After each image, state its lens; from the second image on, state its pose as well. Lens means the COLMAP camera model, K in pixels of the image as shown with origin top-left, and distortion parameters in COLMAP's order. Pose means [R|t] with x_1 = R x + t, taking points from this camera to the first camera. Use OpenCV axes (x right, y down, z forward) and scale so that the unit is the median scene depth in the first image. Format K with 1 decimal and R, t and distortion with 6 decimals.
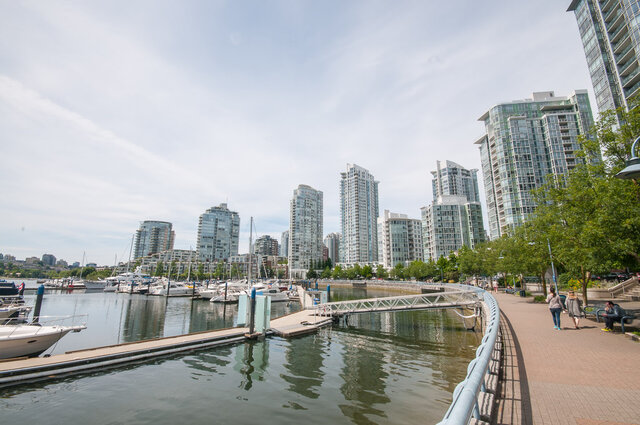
lens RADIAL K [[286.9, 0, 320.0], [0, 286.9, 212.5], [0, 0, 1]] dist [-0.000597, -0.000385]
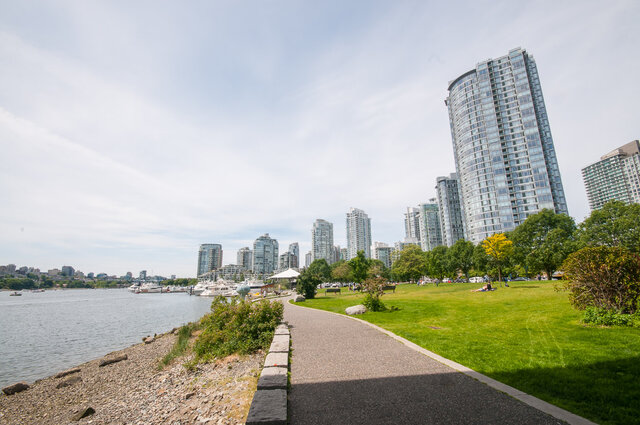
lens RADIAL K [[286.9, 0, 320.0], [0, 286.9, 212.5], [0, 0, 1]] dist [-0.000597, -0.000385]
pose [[0.999582, -0.011195, 0.026653, -0.100624], [0.011711, 0.999745, -0.019312, -0.108198], [-0.026430, 0.019616, 0.999458, -0.489160]]
